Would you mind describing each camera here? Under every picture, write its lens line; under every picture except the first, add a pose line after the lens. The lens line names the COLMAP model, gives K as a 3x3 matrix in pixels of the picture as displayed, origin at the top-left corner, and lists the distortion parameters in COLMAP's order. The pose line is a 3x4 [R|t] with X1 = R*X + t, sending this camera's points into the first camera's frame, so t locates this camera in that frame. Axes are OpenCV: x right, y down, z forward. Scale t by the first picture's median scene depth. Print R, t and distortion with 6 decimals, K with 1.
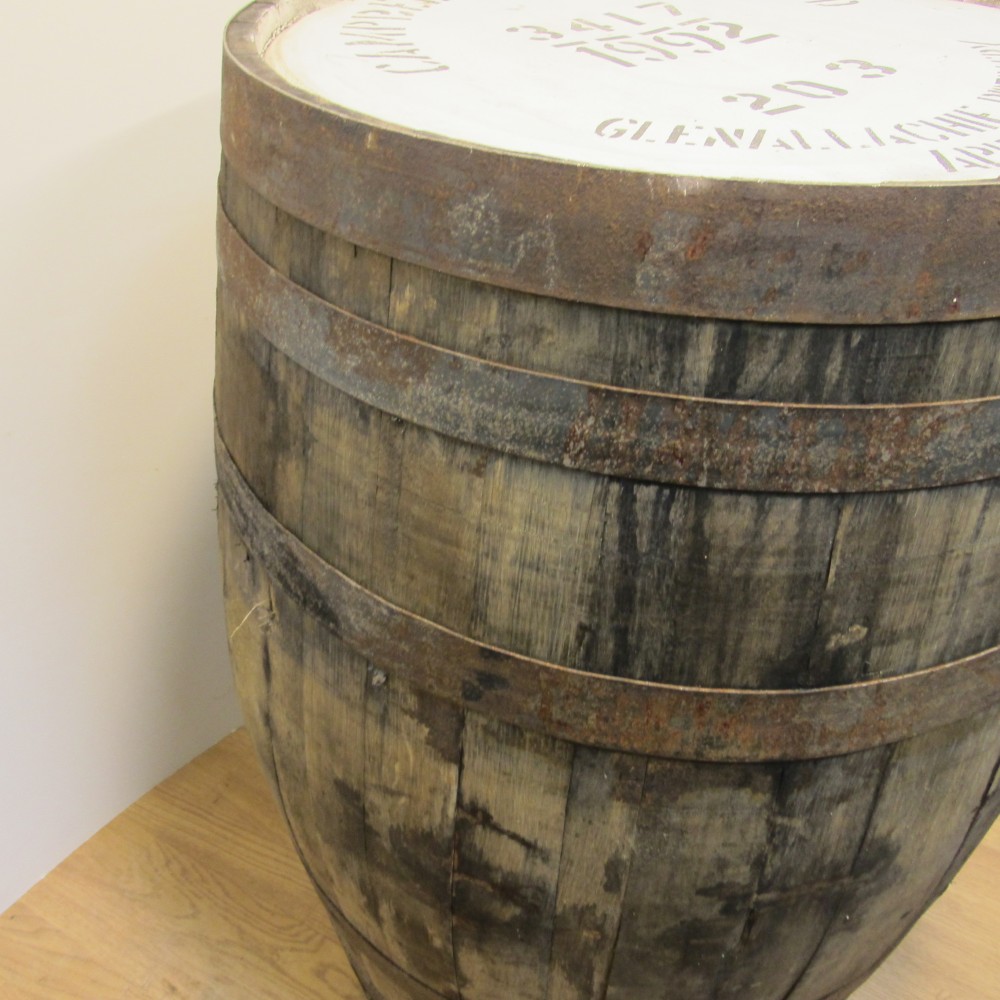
lens RADIAL K [[964.4, 0, 500.5], [0, 964.4, 498.9], [0, 0, 1]] dist [-0.024615, 0.000000]
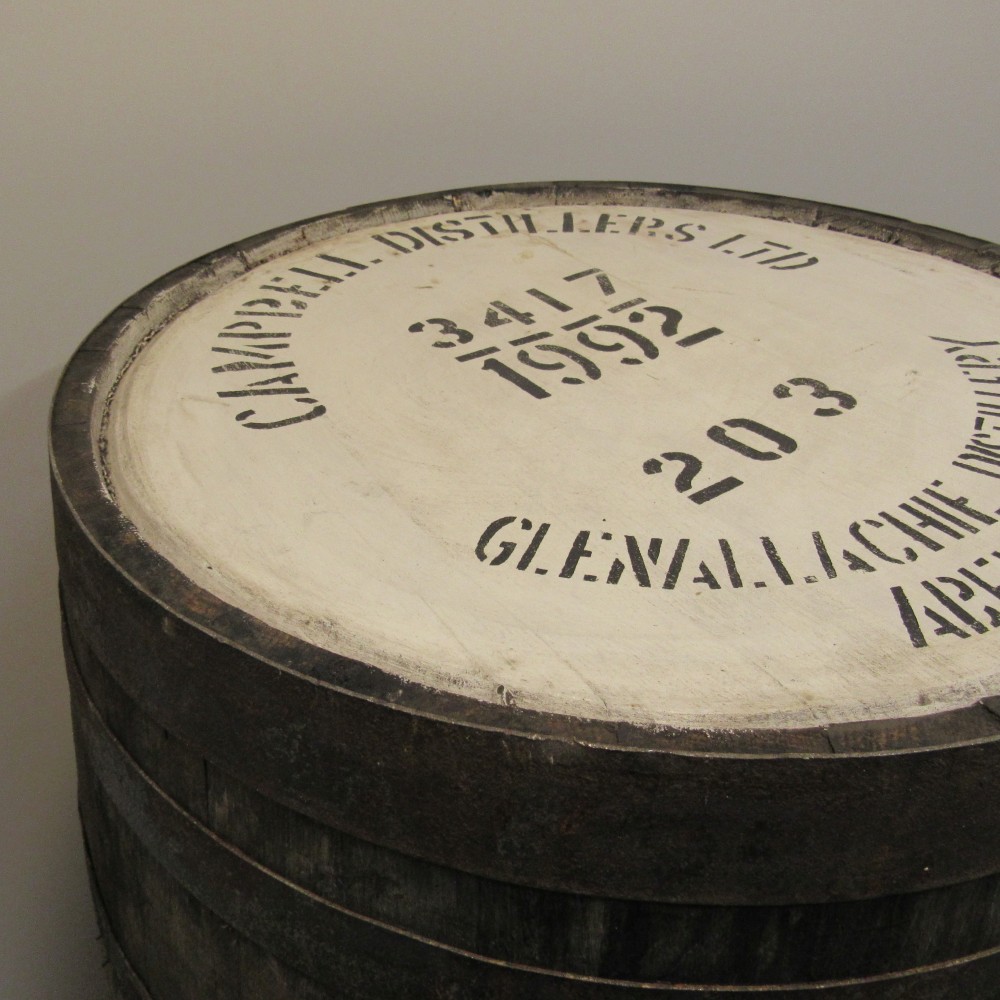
lens RADIAL K [[964.4, 0, 494.1], [0, 964.4, 490.8], [0, 0, 1]] dist [-0.024615, 0.000000]
pose [[0.999731, -0.017372, -0.015361, 0.144117], [0.016100, 0.996717, -0.079343, -0.415327], [0.016689, 0.079074, 0.996729, 0.214802]]
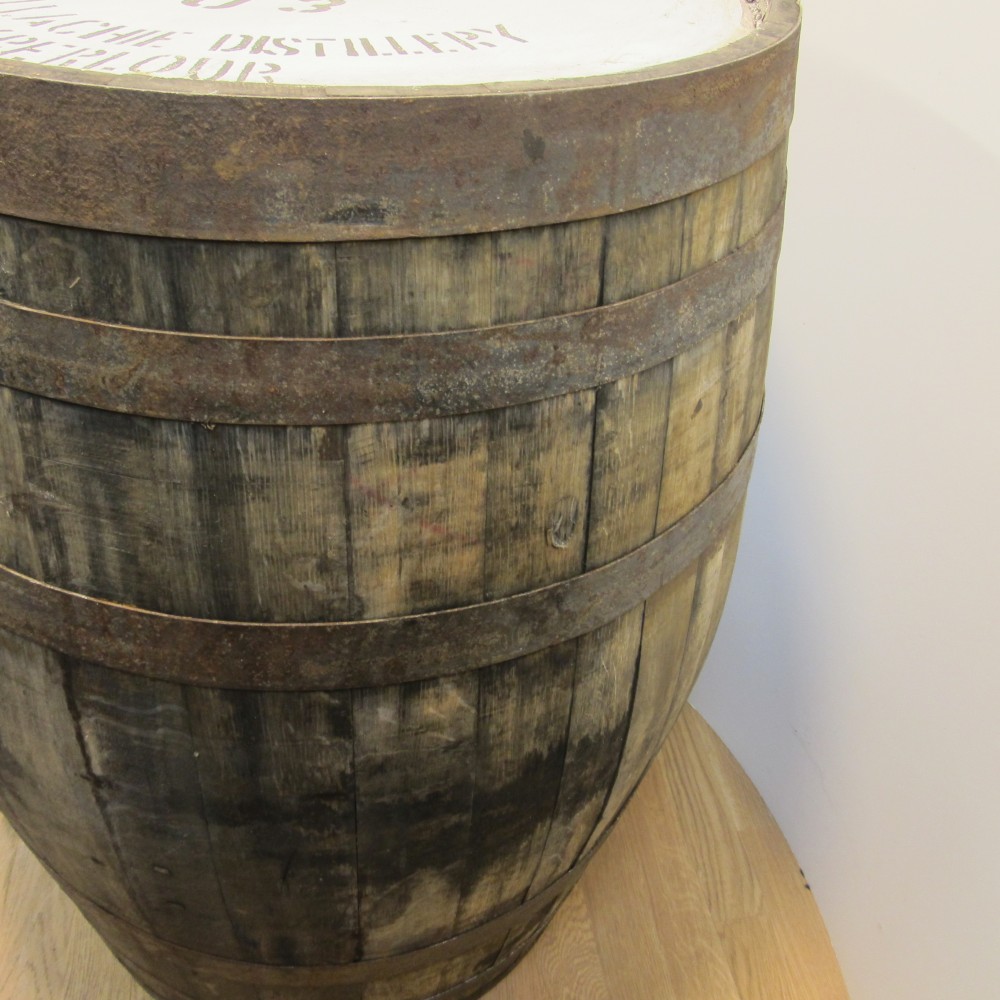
lens RADIAL K [[964.4, 0, 501.6], [0, 964.4, 501.6], [0, 0, 1]] dist [-0.024615, 0.000000]
pose [[0.615358, 0.531446, -0.582151, 1.715261], [-0.524489, 0.827375, 0.200904, -0.461466], [0.588427, 0.181704, 0.787869, 0.655786]]
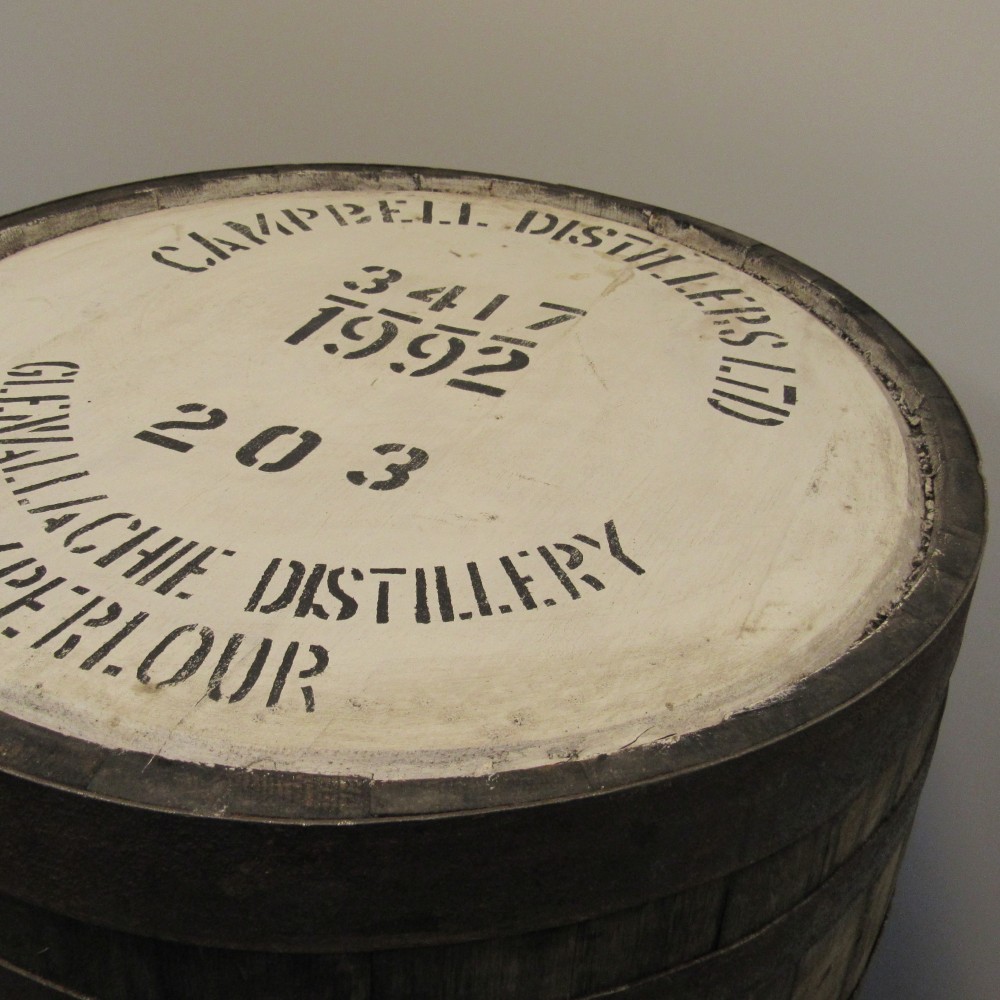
lens RADIAL K [[964.4, 0, 499.7], [0, 964.4, 504.5], [0, 0, 1]] dist [-0.024615, 0.000000]
pose [[0.521327, 0.522398, -0.674772, 1.299082], [-0.570436, 0.801434, 0.179741, -0.836139], [0.634682, 0.291211, 0.715804, 0.708359]]
